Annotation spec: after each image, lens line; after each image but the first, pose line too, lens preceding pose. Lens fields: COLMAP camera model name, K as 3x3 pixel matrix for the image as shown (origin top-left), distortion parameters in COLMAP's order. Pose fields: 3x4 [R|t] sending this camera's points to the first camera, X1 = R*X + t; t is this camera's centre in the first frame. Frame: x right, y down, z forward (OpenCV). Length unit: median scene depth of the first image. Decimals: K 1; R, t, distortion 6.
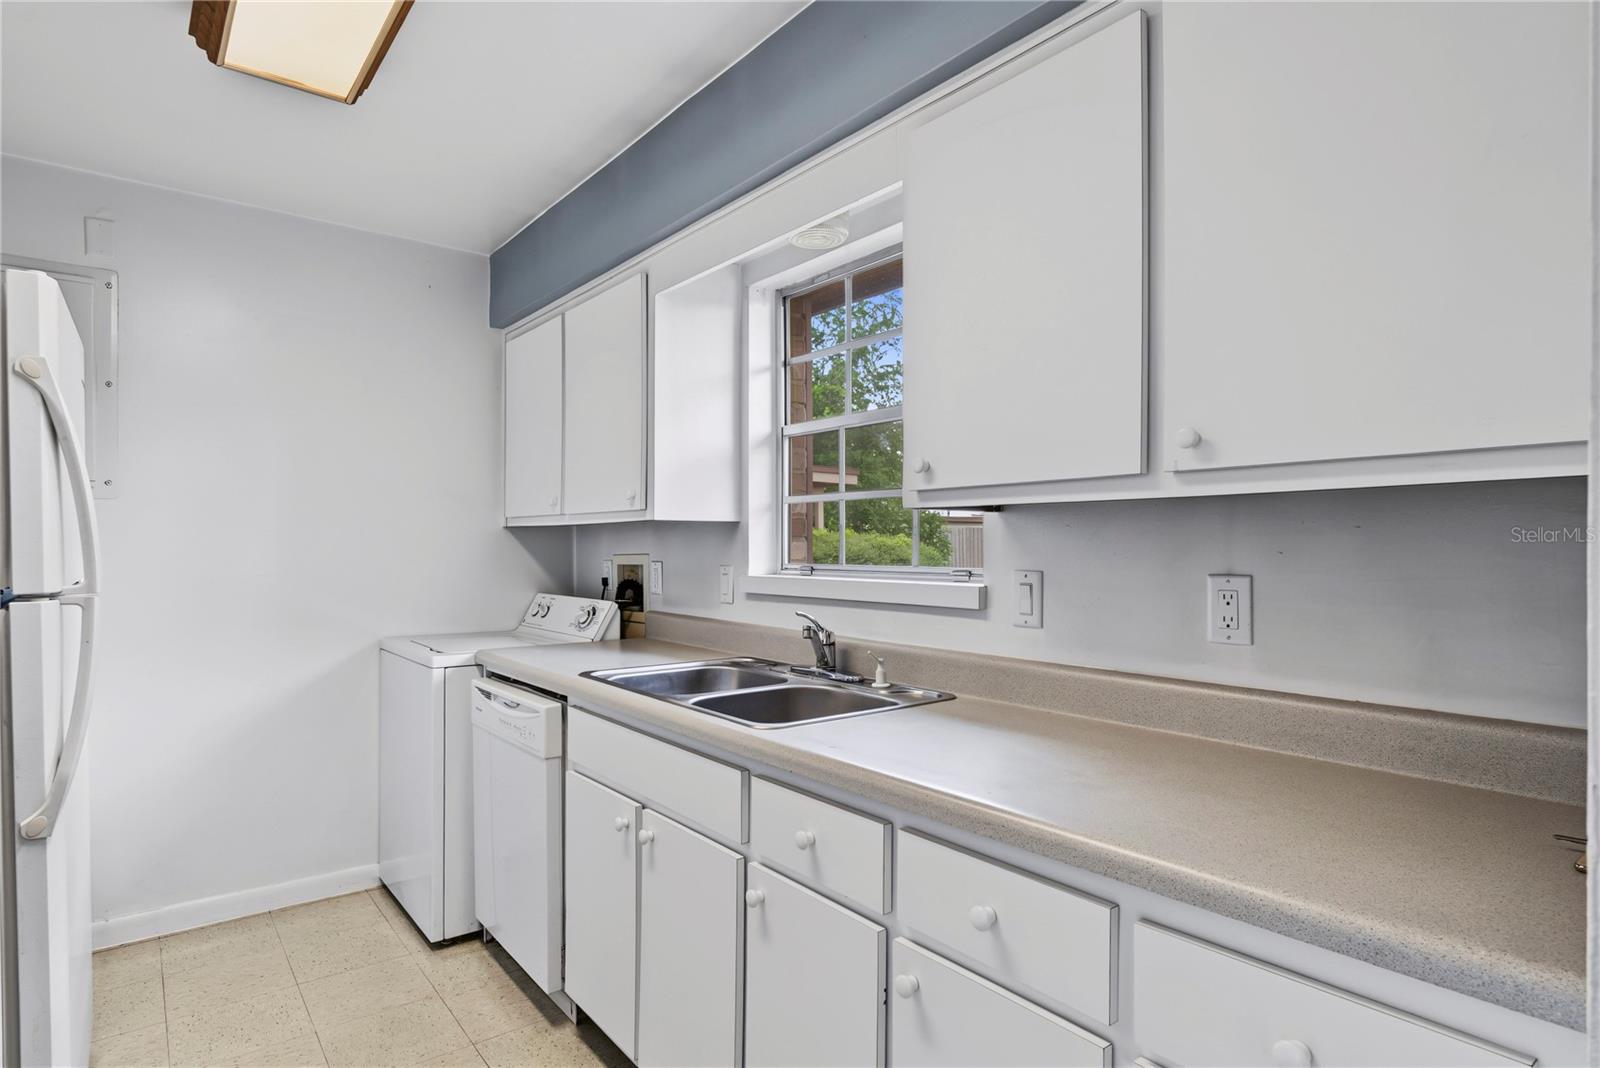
lens RADIAL K [[845.9, 0, 805.1], [0, 845.9, 538.5], [0, 0, 1]] dist [0.003177, 0.000271]
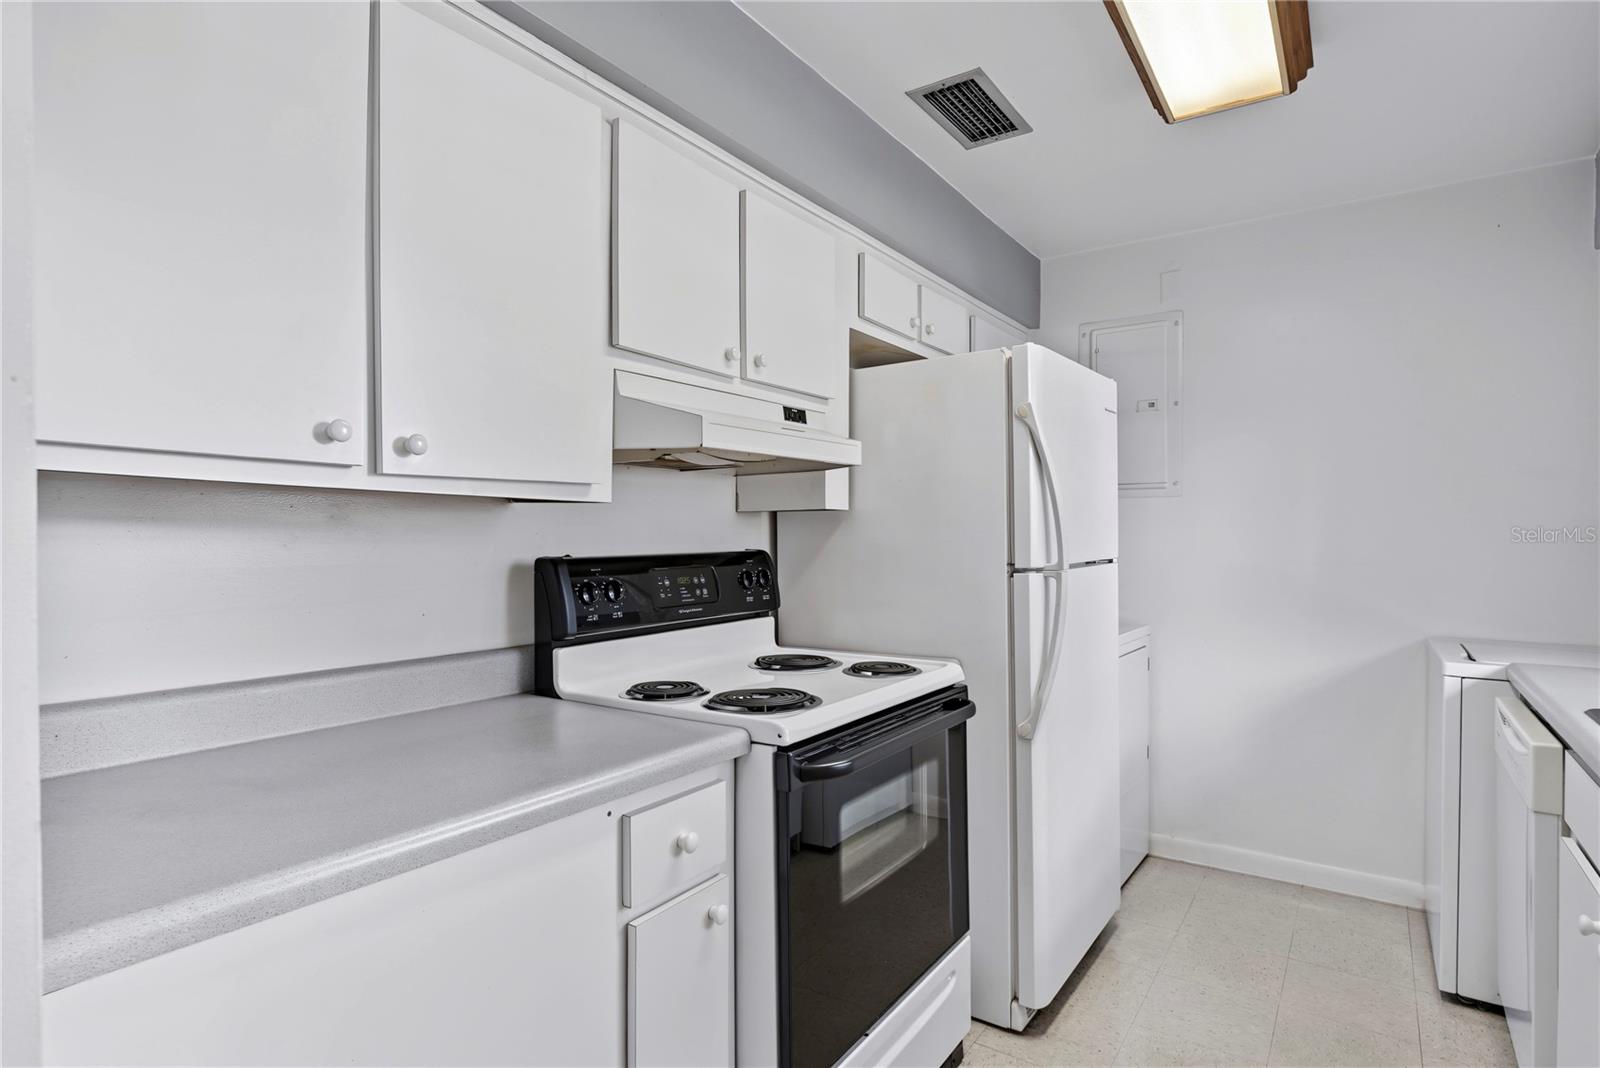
lens RADIAL K [[845.9, 0, 808.0], [0, 845.9, 536.9], [0, 0, 1]] dist [0.003177, 0.000271]
pose [[0.306801, 0.002577, -0.951770, 0.185388], [0.008432, 0.999950, 0.005425, 0.000615], [0.951736, -0.009690, 0.306764, 0.114316]]
